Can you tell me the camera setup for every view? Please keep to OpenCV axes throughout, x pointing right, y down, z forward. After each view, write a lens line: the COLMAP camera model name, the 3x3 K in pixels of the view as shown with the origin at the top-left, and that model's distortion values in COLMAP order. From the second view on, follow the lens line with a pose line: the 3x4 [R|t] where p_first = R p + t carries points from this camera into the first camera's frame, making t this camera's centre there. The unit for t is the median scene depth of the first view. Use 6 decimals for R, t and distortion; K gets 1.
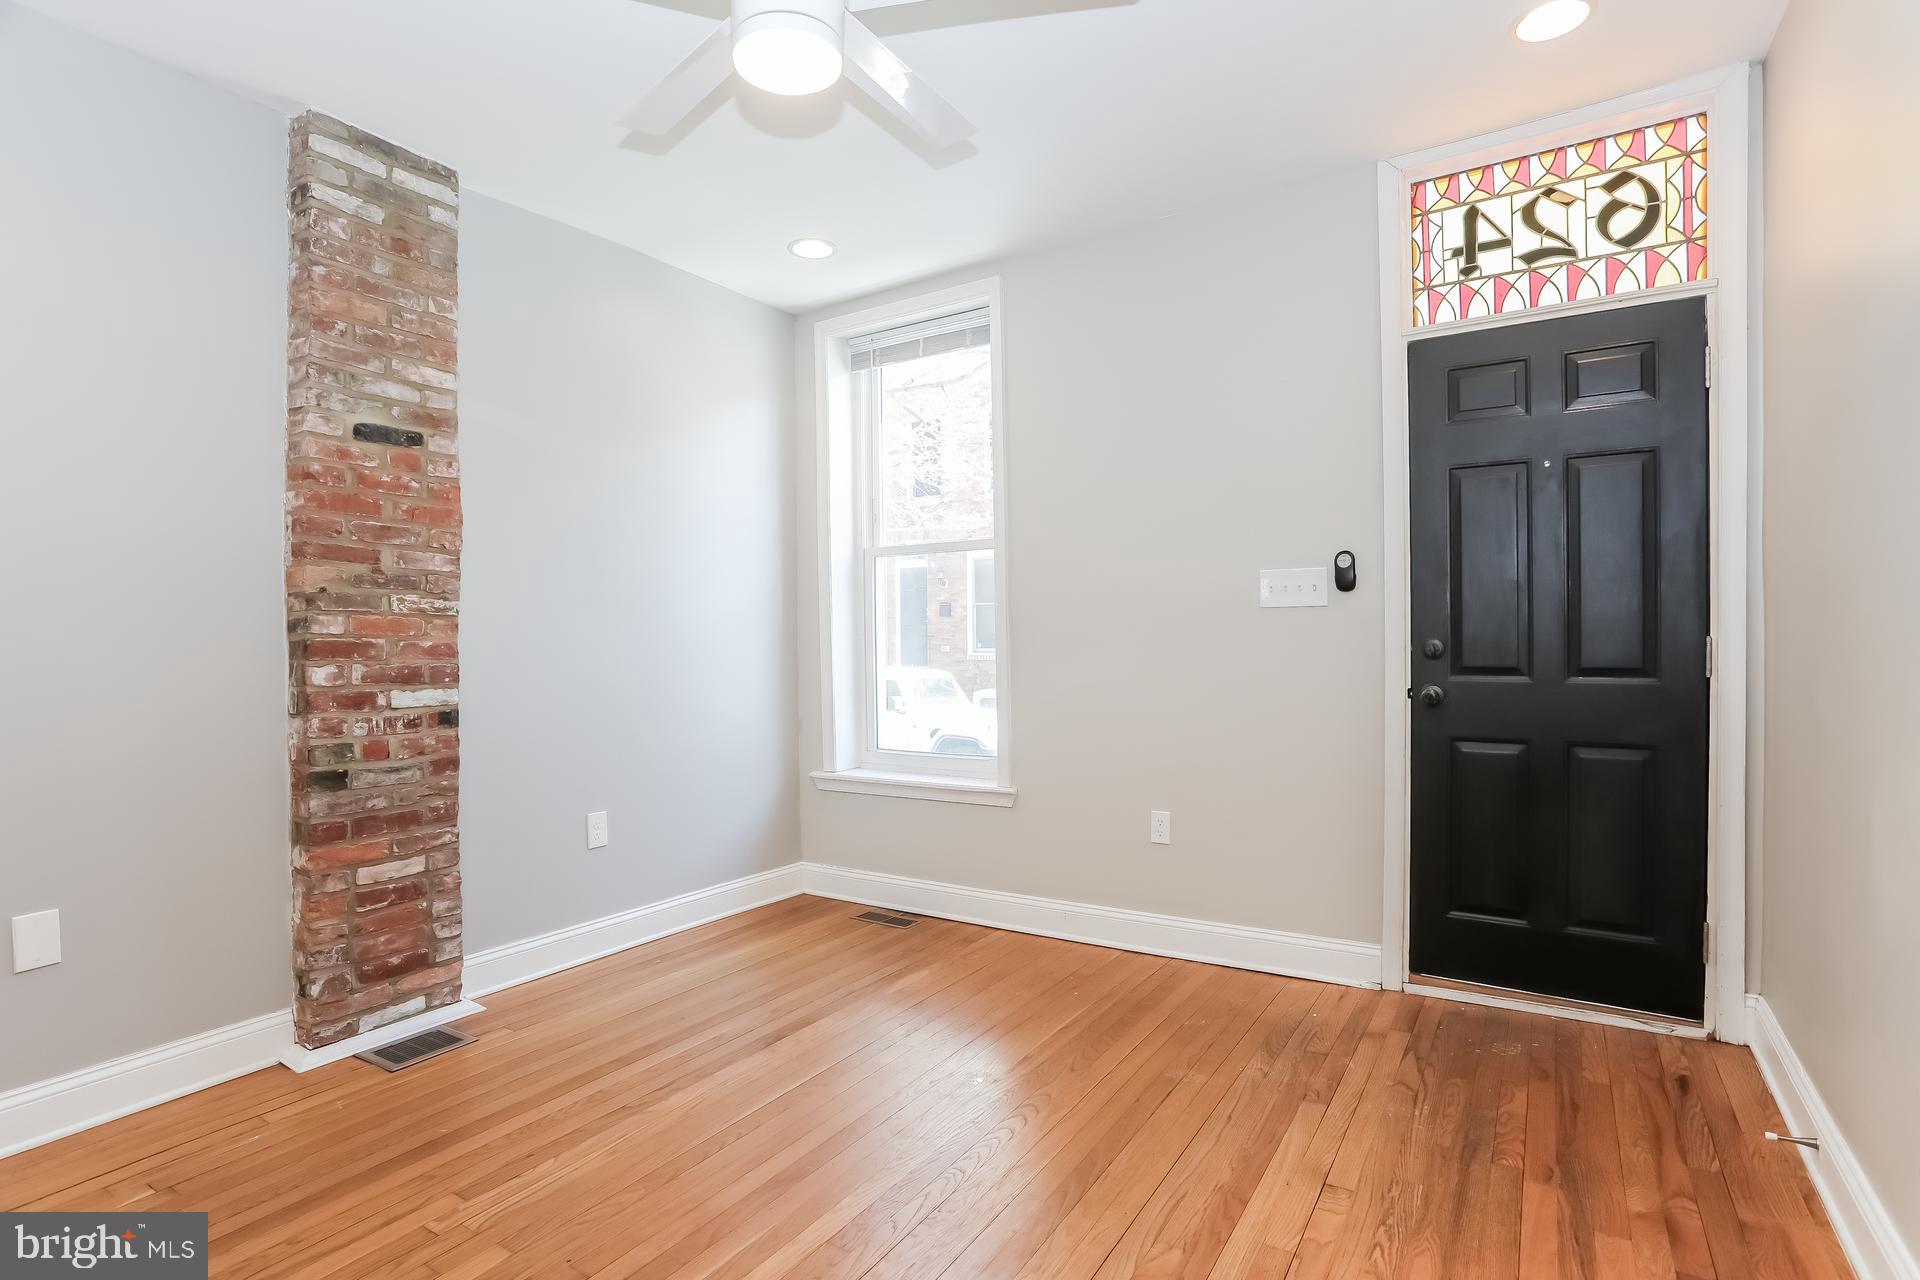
lens RADIAL K [[969.8, 0, 943.9], [0, 969.8, 647.8], [0, 0, 1]] dist [-0.023991, 0.007416]
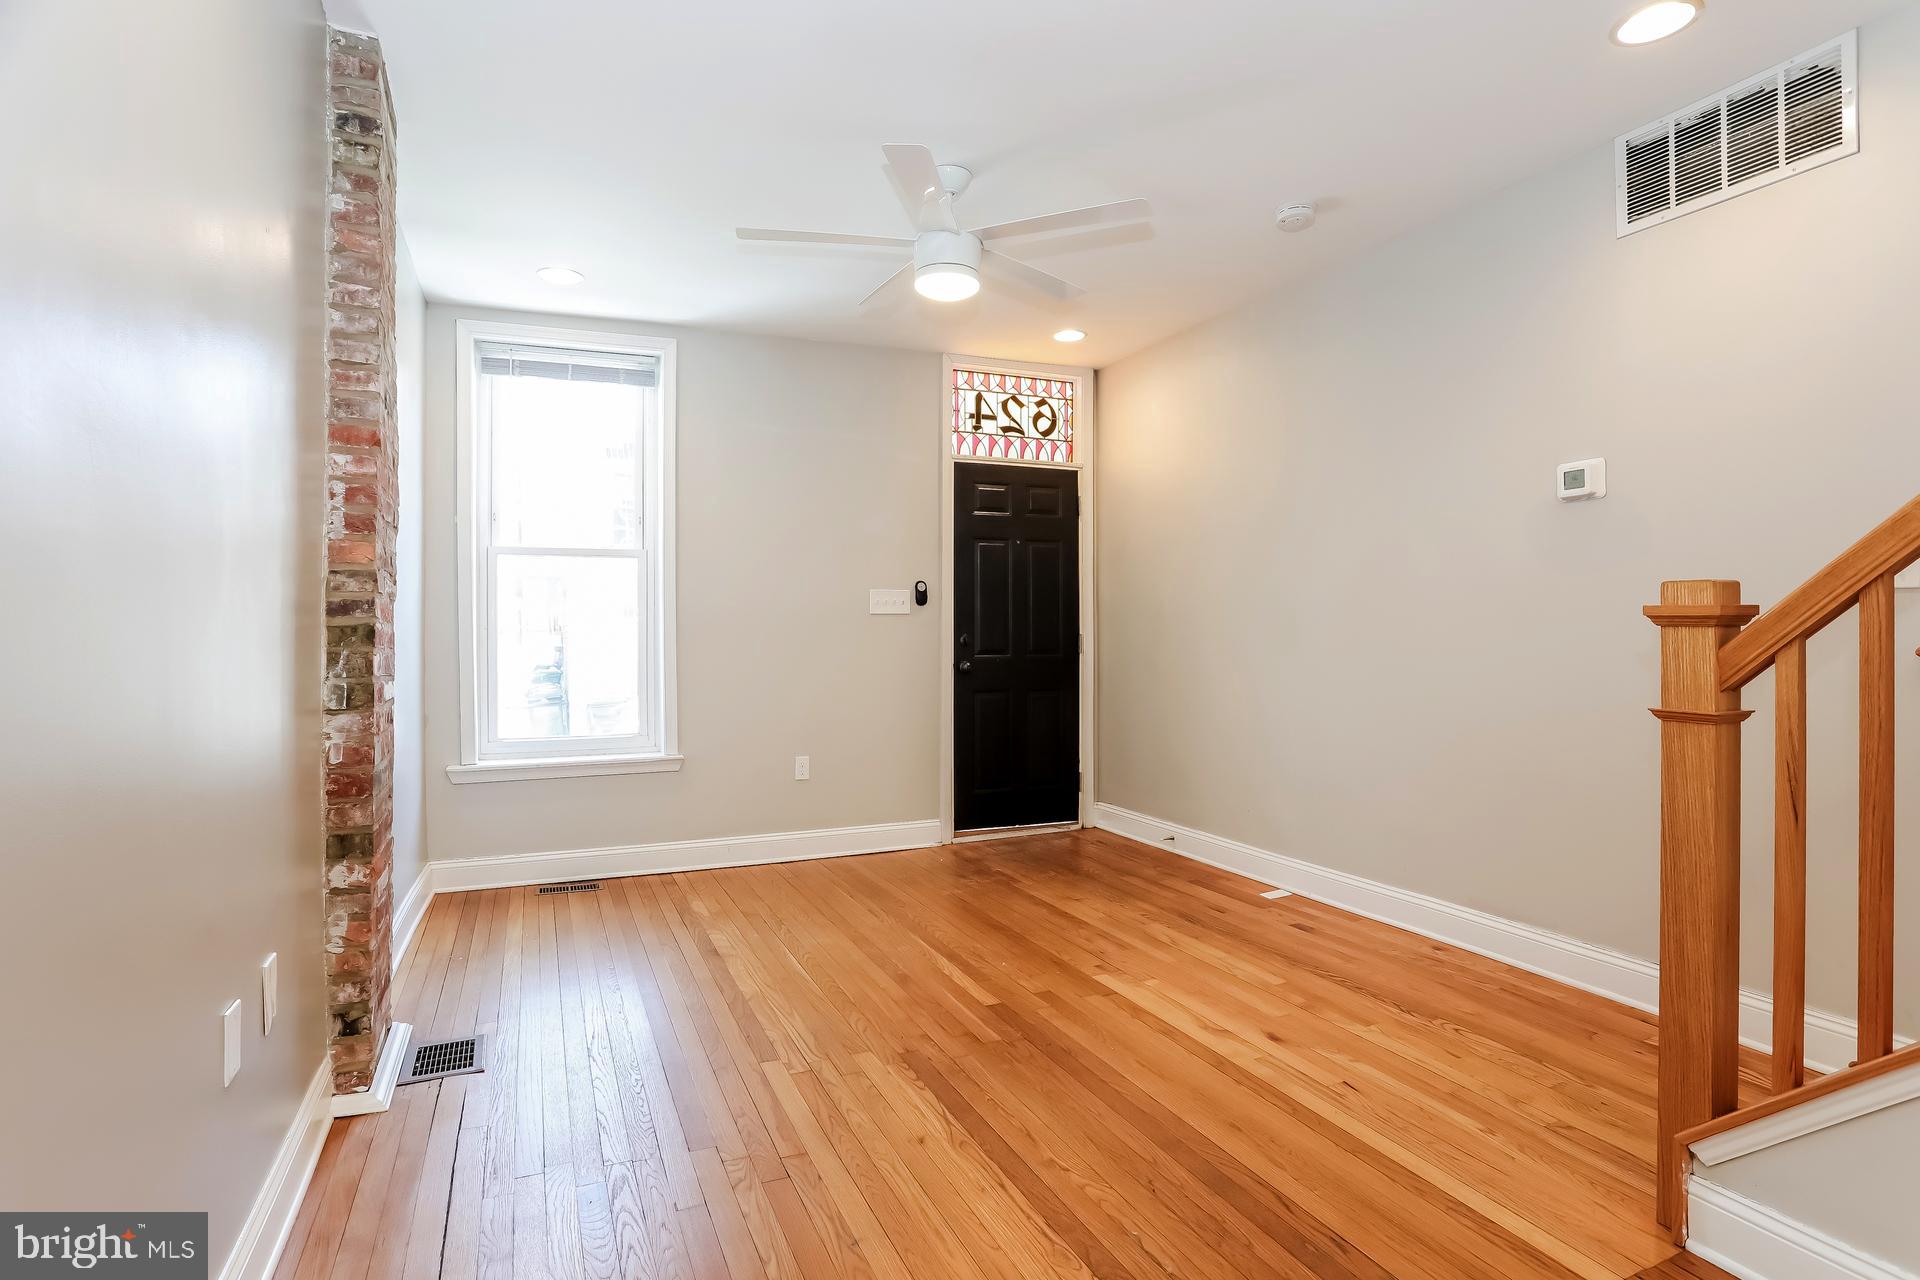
lens RADIAL K [[969.8, 0, 945.0], [0, 969.8, 631.4], [0, 0, 1]] dist [-0.023991, 0.007416]
pose [[0.568166, 0.011941, 0.822827, -0.983990], [0.007242, 0.999783, -0.019510, 0.018941], [-0.822882, 0.017043, 0.567957, 0.037776]]
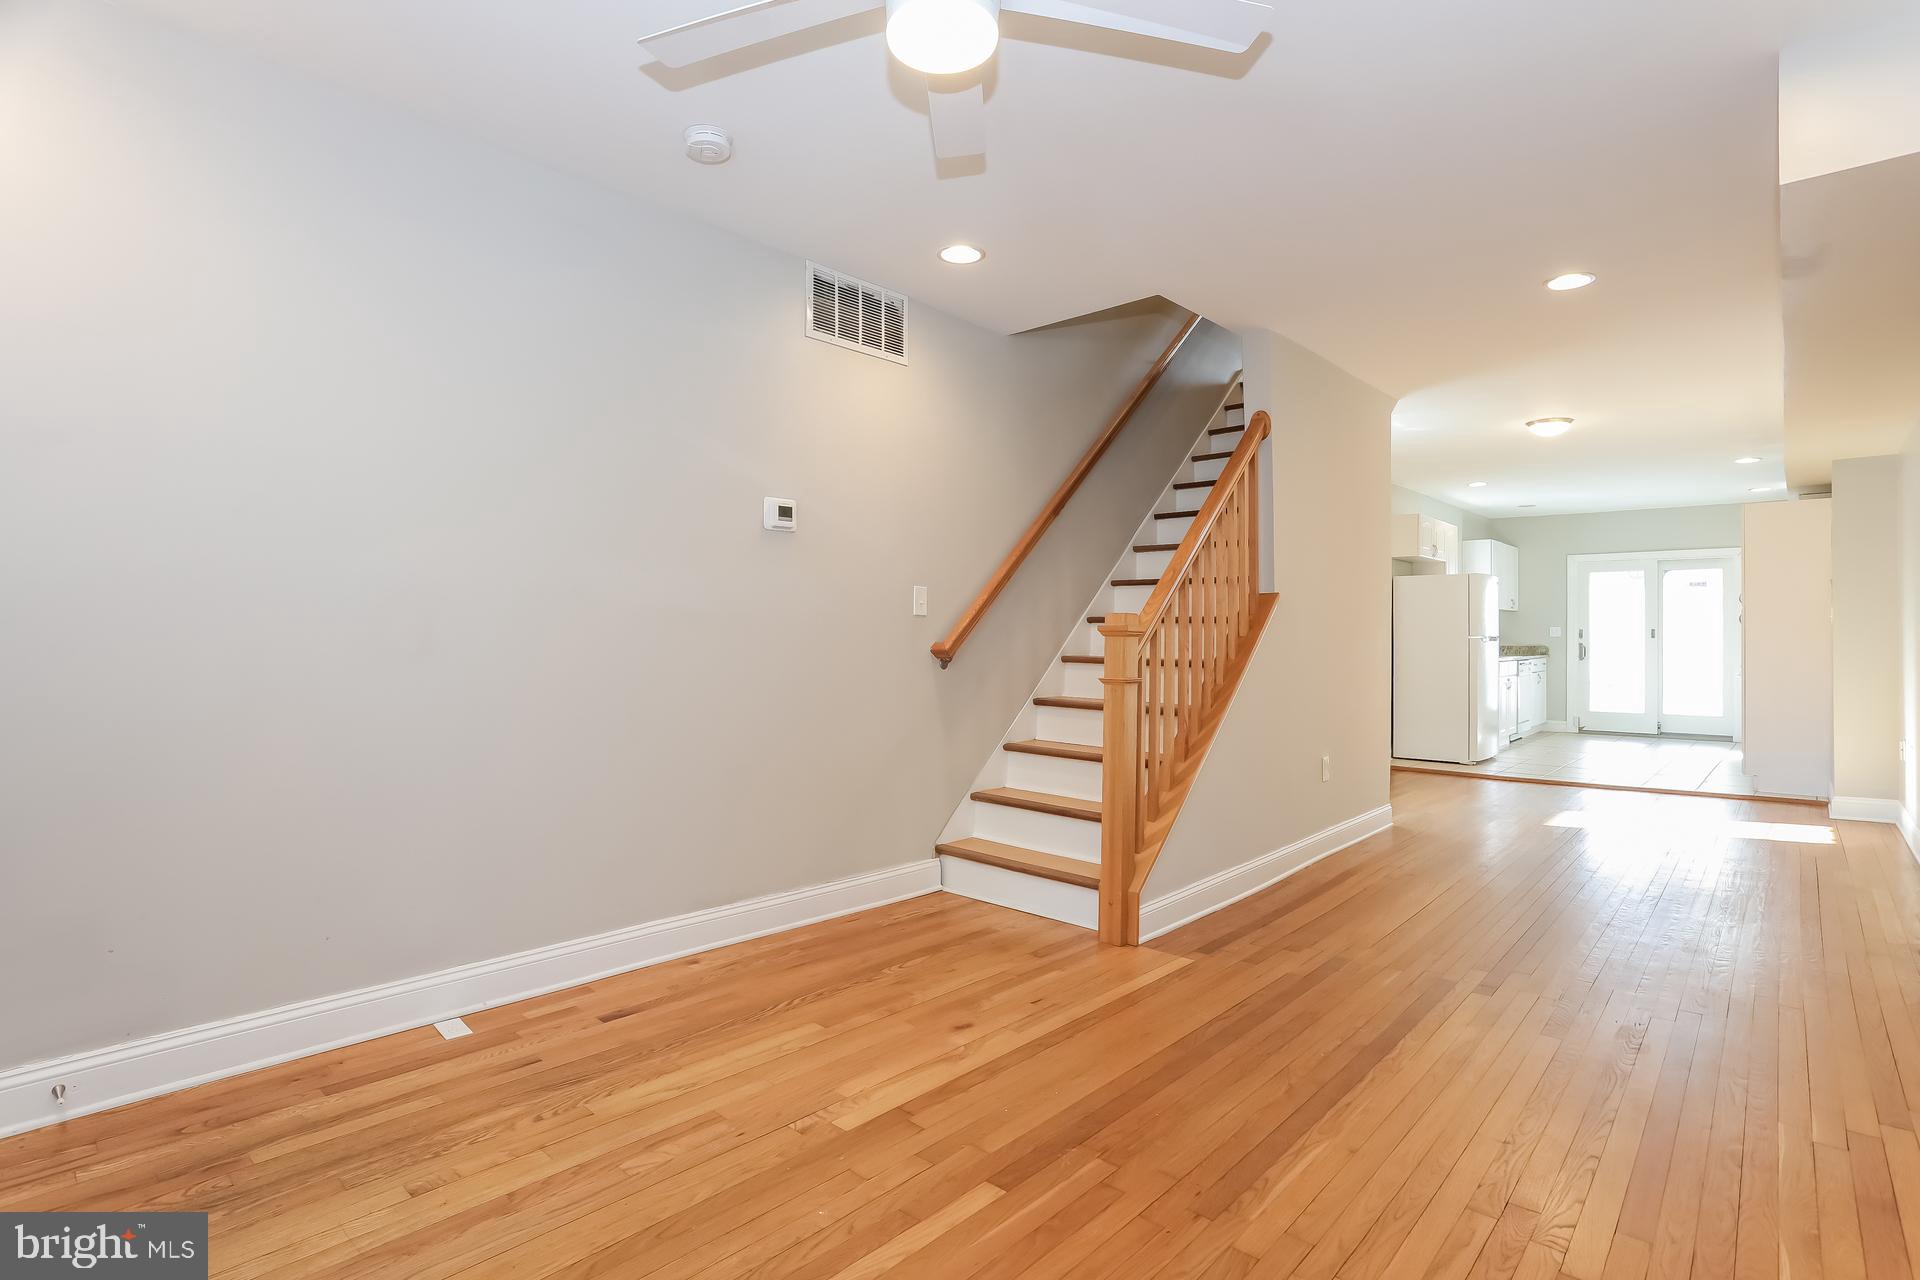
lens RADIAL K [[969.8, 0, 976.2], [0, 969.8, 629.8], [0, 0, 1]] dist [-0.023991, 0.007416]
pose [[-0.988302, 0.003813, 0.152459, -0.209522], [0.002798, 0.999972, -0.006875, 0.002684], [-0.152481, -0.006368, -0.988286, 1.250518]]
